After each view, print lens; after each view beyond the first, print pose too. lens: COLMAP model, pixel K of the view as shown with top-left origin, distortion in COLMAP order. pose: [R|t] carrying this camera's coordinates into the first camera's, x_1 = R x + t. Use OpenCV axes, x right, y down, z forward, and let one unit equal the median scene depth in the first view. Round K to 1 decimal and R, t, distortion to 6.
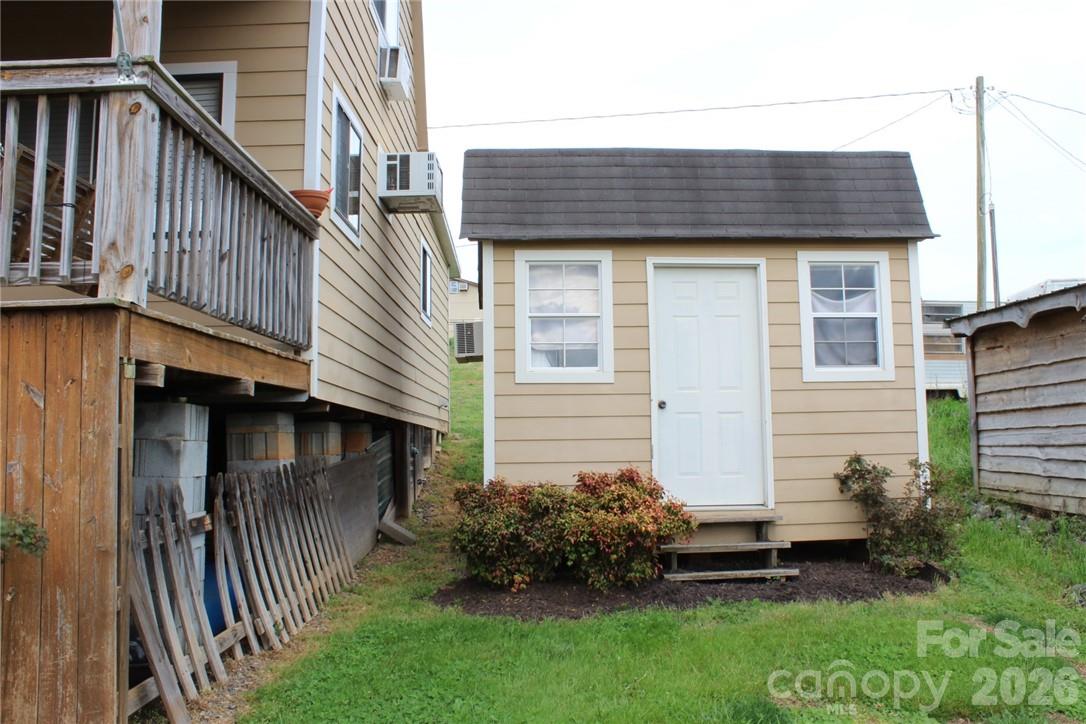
lens RADIAL K [[919.7, 0, 543.0], [0, 919.7, 362.0], [0, 0, 1]] dist [-0.109026, 0.003103]
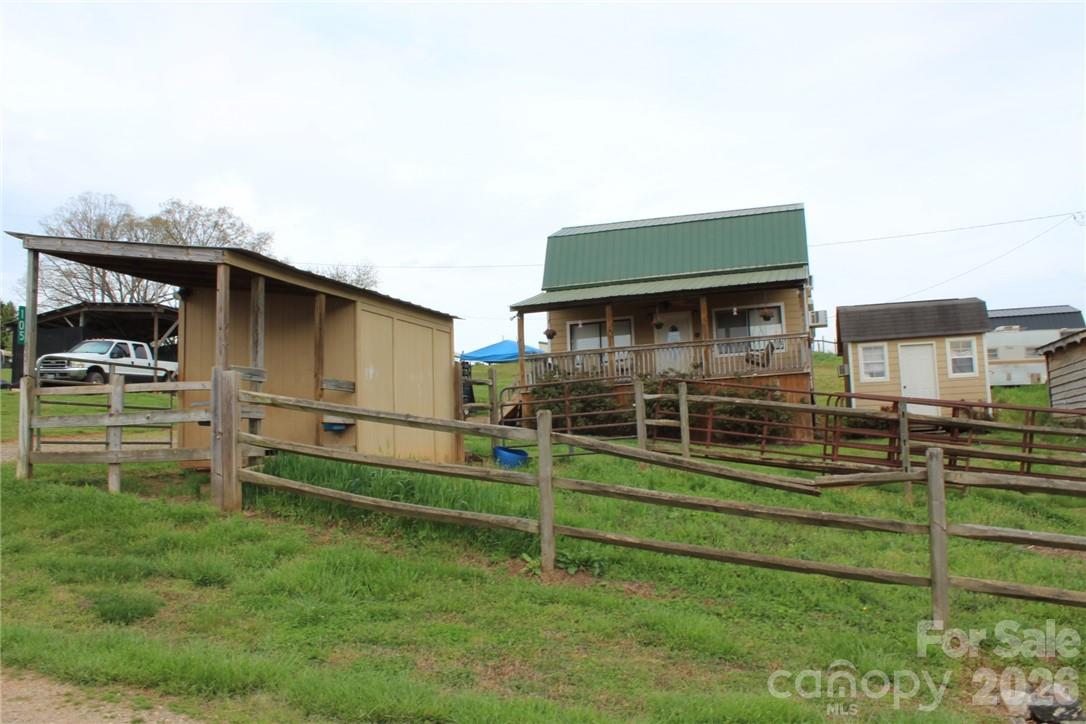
lens RADIAL K [[919.7, 0, 543.0], [0, 919.7, 362.0], [0, 0, 1]] dist [-0.109026, 0.003103]
pose [[0.952991, -0.049988, -0.298847, -0.138775], [0.047411, 0.998749, -0.015873, -0.055045], [0.299266, 0.000958, 0.954169, -2.536313]]
